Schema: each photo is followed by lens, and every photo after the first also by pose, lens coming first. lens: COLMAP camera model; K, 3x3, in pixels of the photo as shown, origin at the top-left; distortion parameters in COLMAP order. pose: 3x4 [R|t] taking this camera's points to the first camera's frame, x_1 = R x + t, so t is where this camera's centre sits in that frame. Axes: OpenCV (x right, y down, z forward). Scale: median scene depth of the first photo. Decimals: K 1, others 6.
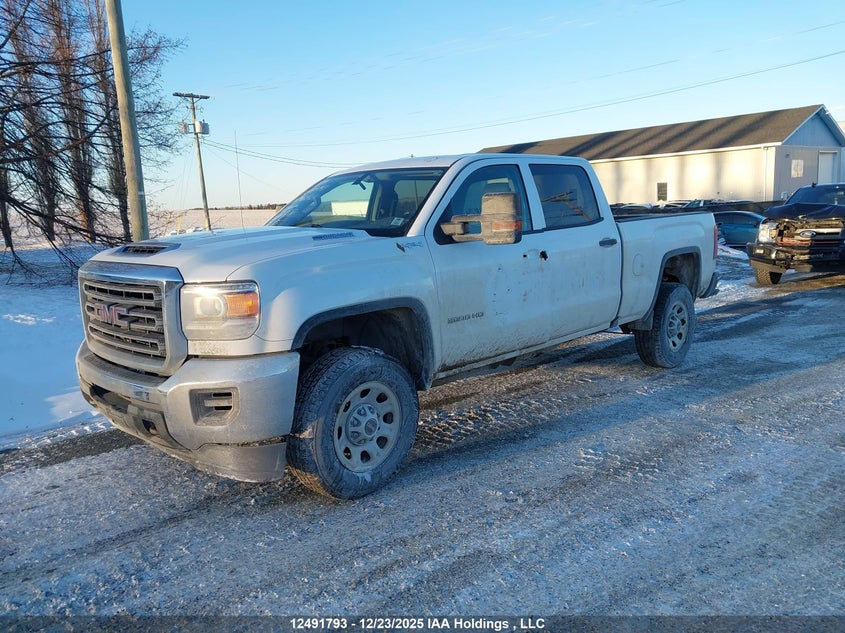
lens RADIAL K [[664.3, 0, 417.2], [0, 664.3, 317.6], [0, 0, 1]] dist [0.018769, -0.013423]
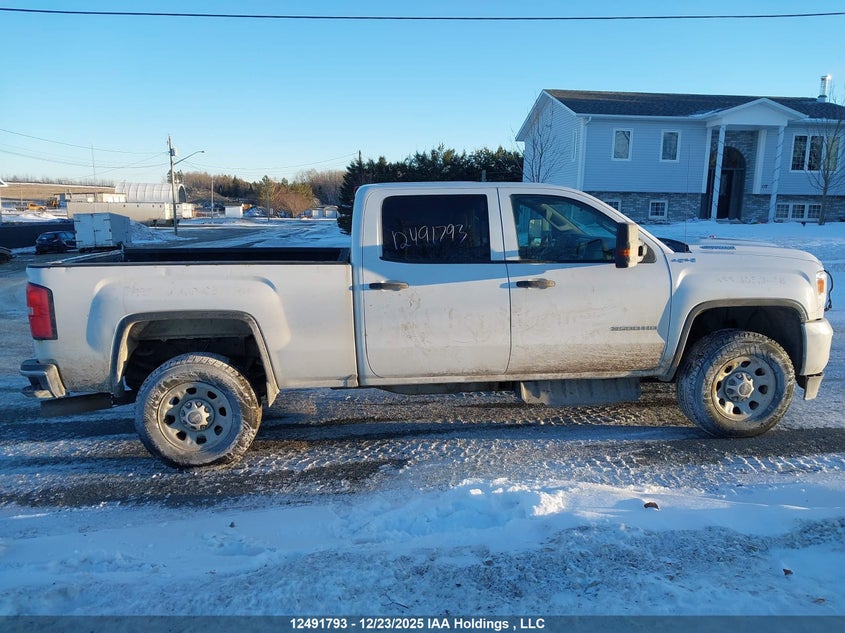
lens RADIAL K [[664.3, 0, 417.2], [0, 664.3, 317.6], [0, 0, 1]] dist [0.018769, -0.013423]
pose [[-0.763942, -0.061338, 0.642363, -0.533187], [0.145680, 0.953377, 0.264290, -0.311807], [-0.628625, 0.295482, -0.719389, 1.776525]]
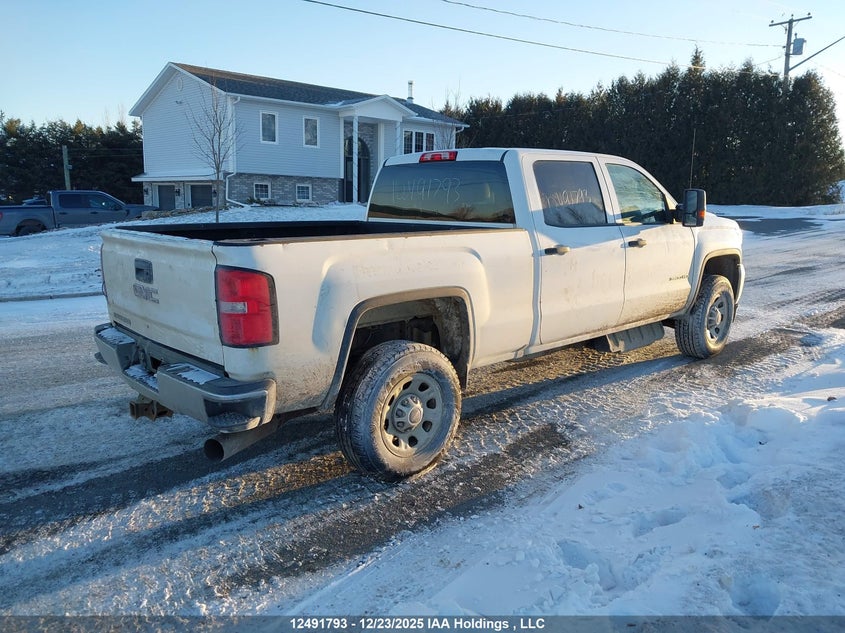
lens RADIAL K [[666.1, 0, 418.4], [0, 666.1, 317.0], [0, 0, 1]] dist [0.051709, -0.012559]
pose [[-0.997555, 0.028768, 0.063683, 0.144335], [0.049047, 0.937376, 0.344849, -0.355249], [-0.049774, 0.347130, -0.936495, 2.013012]]
